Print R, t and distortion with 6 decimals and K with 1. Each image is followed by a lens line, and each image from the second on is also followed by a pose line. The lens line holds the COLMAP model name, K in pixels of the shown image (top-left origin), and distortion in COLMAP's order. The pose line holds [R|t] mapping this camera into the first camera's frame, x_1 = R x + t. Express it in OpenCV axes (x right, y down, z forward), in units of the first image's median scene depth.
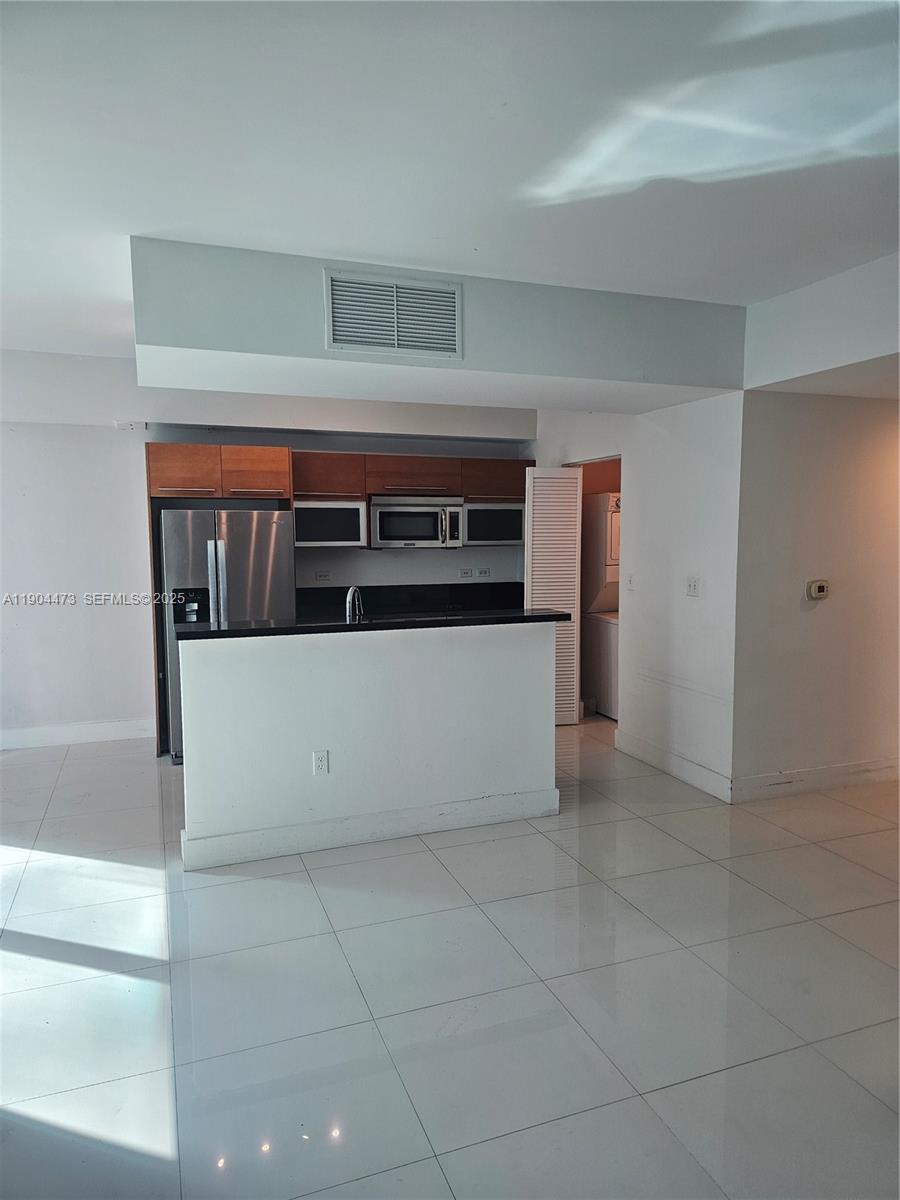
lens RADIAL K [[802.3, 0, 458.6], [0, 802.3, 601.4], [0, 0, 1]] dist [0.058633, -0.044468]
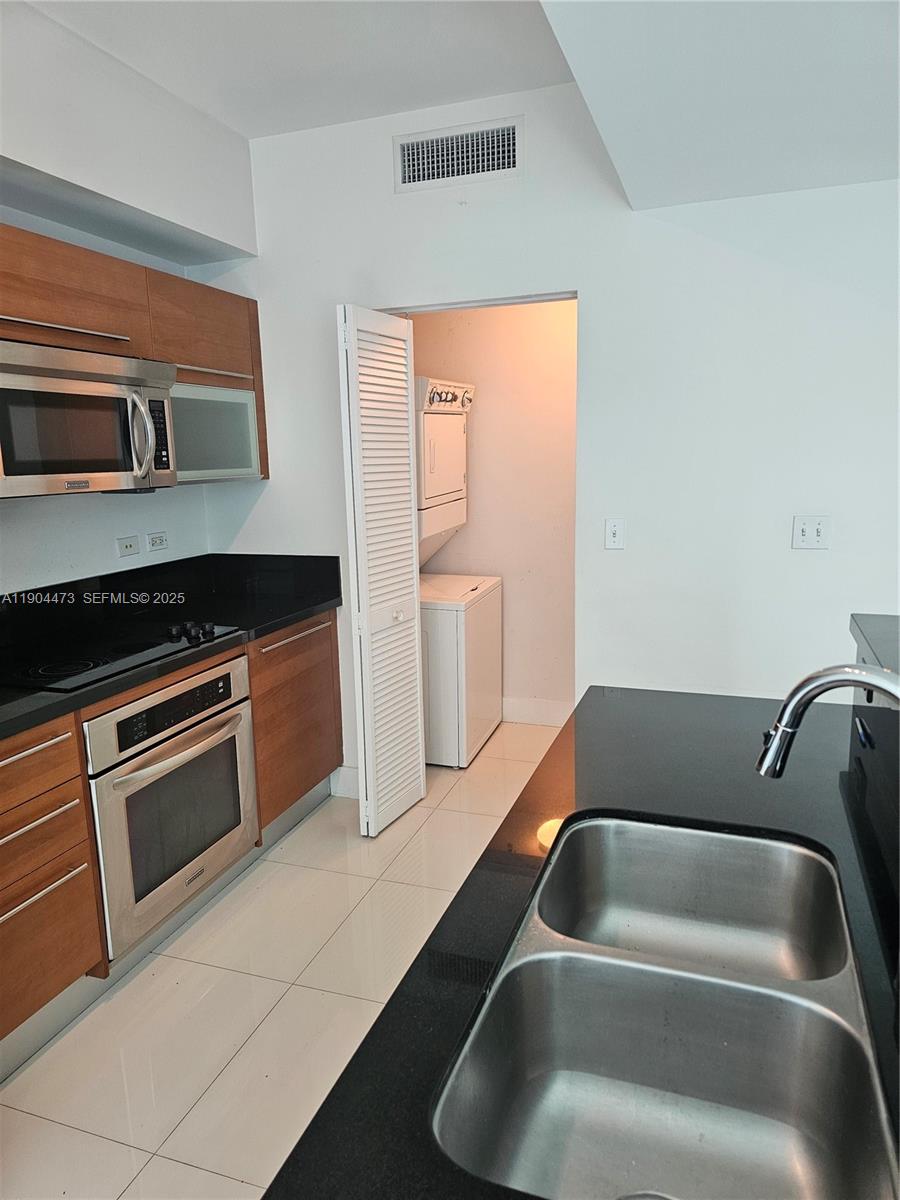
lens RADIAL K [[802.3, 0, 452.8], [0, 802.3, 609.6], [0, 0, 1]] dist [0.058633, -0.044468]
pose [[0.642692, -0.160250, 0.749177, -0.272047], [0.087855, 0.986844, 0.135719, -0.057088], [-0.761070, -0.021407, 0.648316, 0.711211]]
